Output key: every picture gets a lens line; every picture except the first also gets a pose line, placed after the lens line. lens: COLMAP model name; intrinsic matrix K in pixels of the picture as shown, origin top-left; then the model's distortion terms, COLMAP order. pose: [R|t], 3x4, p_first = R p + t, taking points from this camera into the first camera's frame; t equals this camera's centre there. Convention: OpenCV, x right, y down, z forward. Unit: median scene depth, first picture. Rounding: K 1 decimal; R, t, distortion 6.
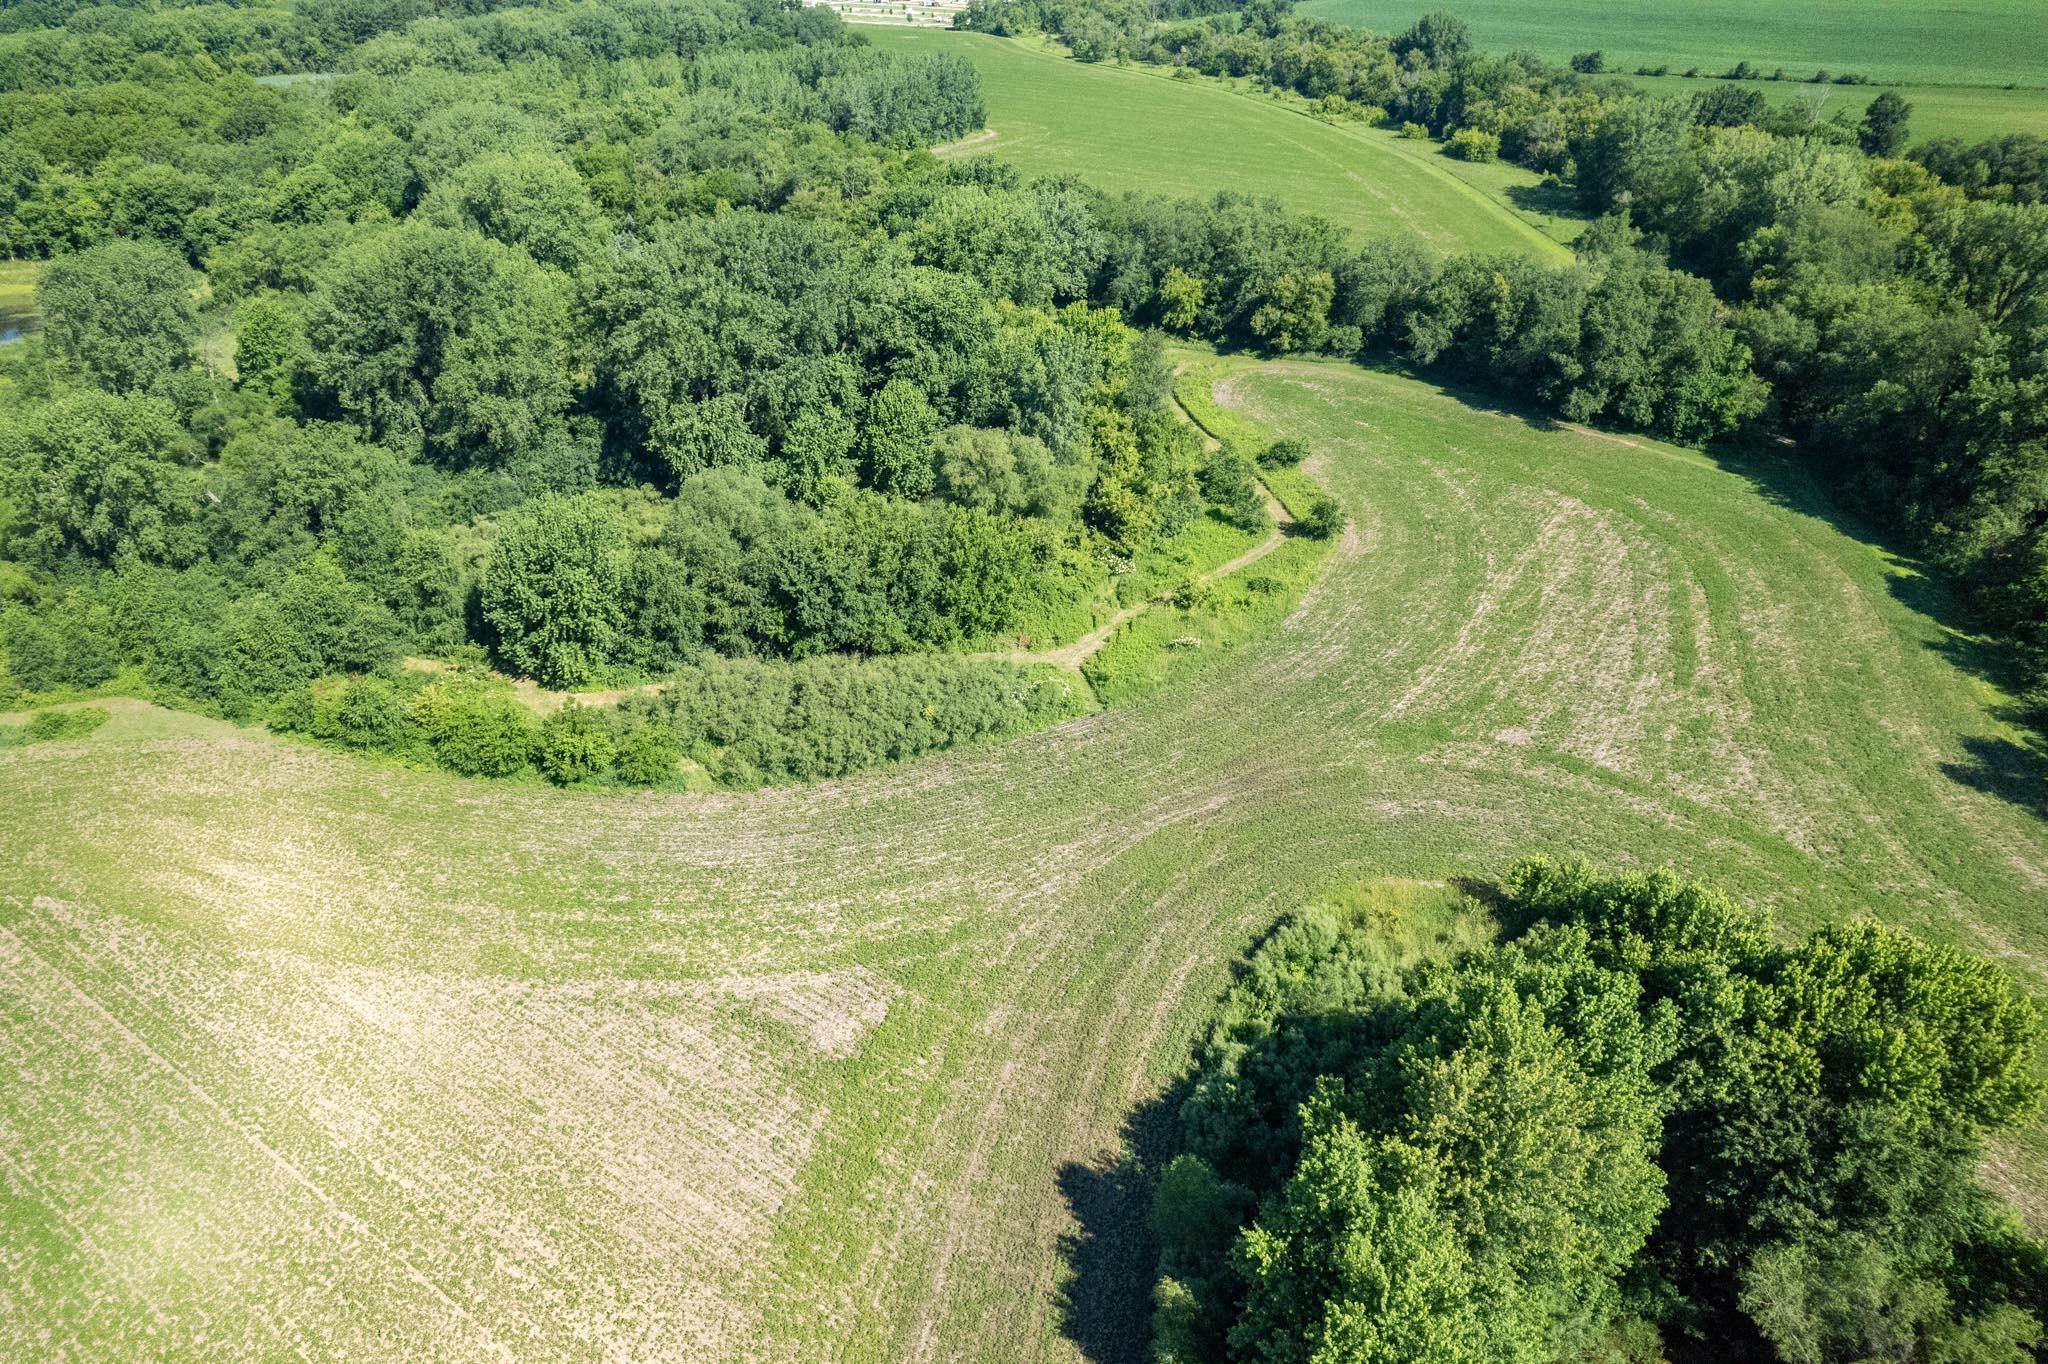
lens RADIAL K [[1304.9, 0, 1030.8], [0, 1304.9, 710.5], [0, 0, 1]] dist [-0.069130, 0.060123]
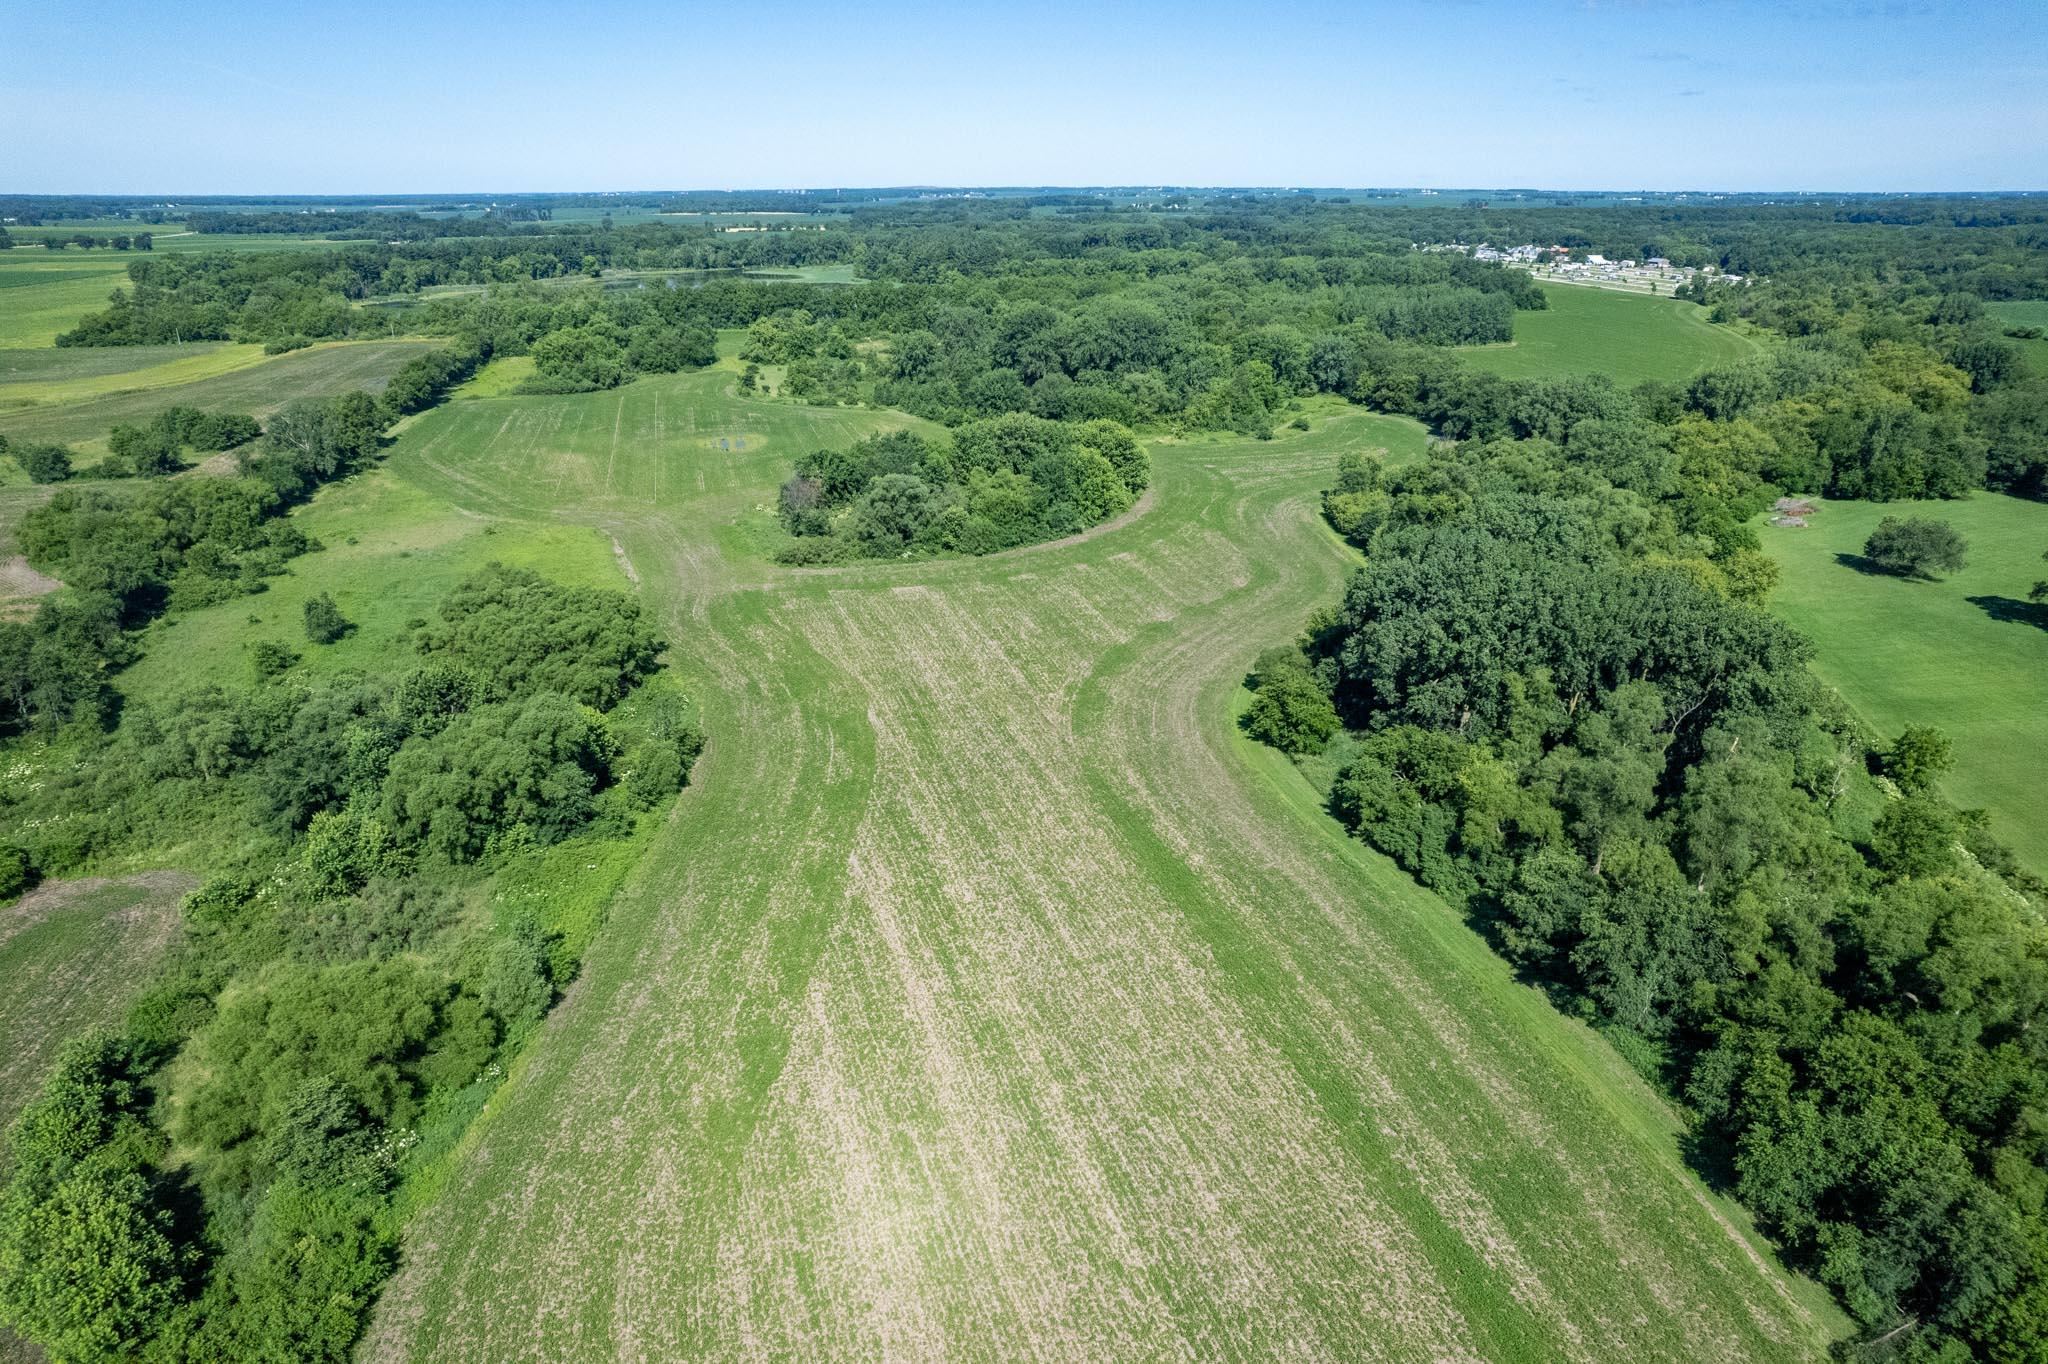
lens RADIAL K [[1329.7, 0, 1033.3], [0, 1329.7, 682.6], [0, 0, 1]] dist [-0.079354, 0.069609]
pose [[0.756082, 0.237762, -0.609762, 1.142314], [-0.356298, 0.931047, -0.078756, 0.486205], [0.548992, 0.276803, 0.788662, -0.832221]]
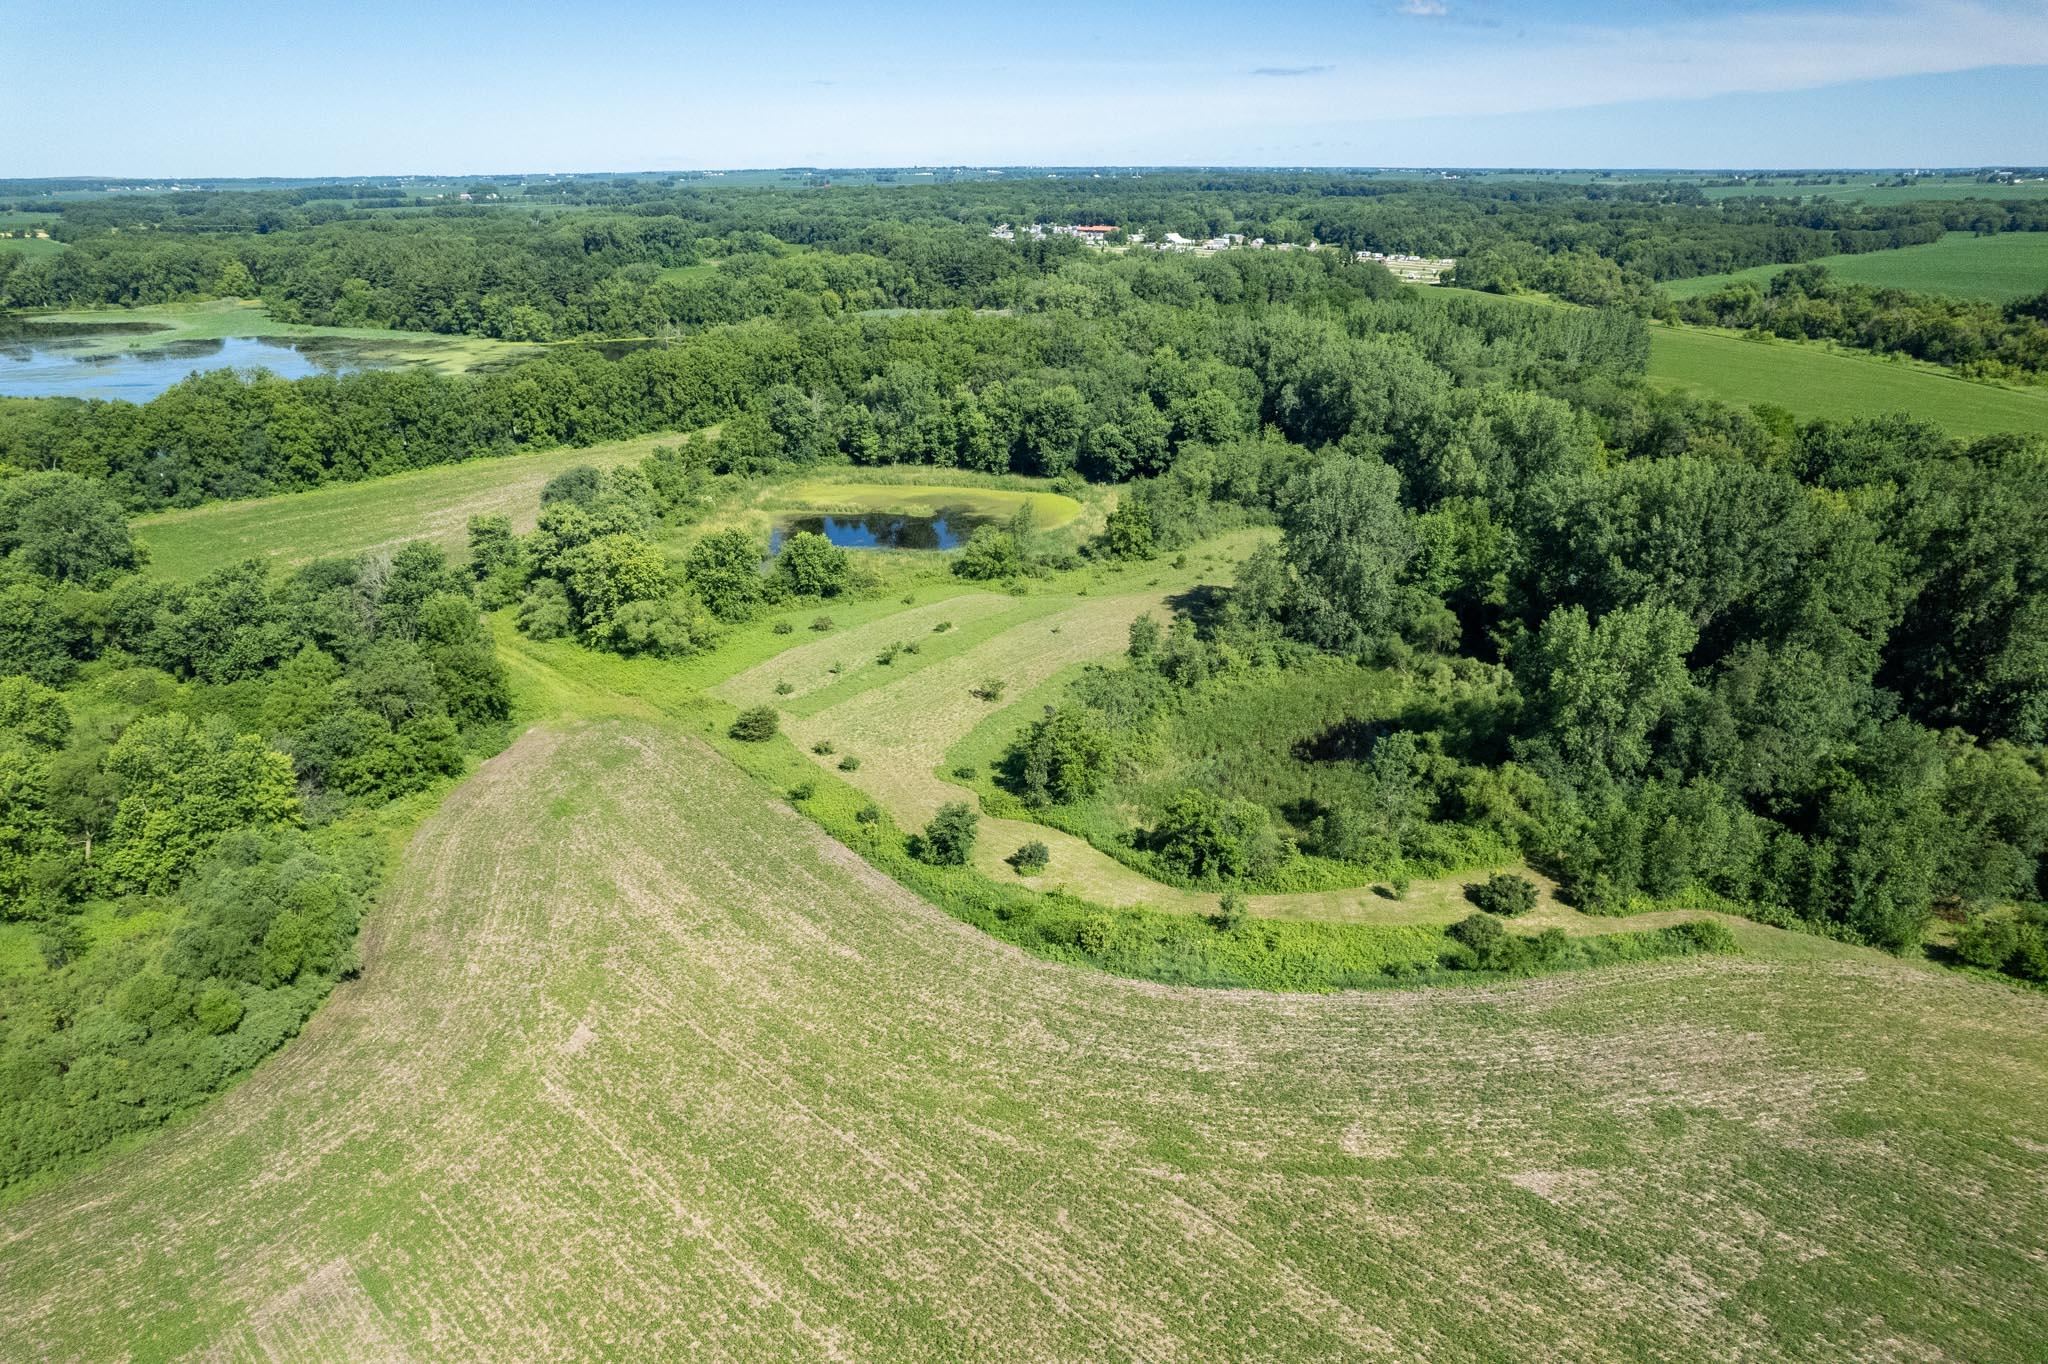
lens RADIAL K [[1314.2, 0, 1033.7], [0, 1314.2, 696.6], [0, 0, 1]] dist [-0.075985, 0.070204]
pose [[0.982760, 0.070928, -0.170739, -0.624132], [-0.100188, 0.980445, -0.169382, 0.028005], [0.155386, 0.183568, 0.970648, -0.041869]]
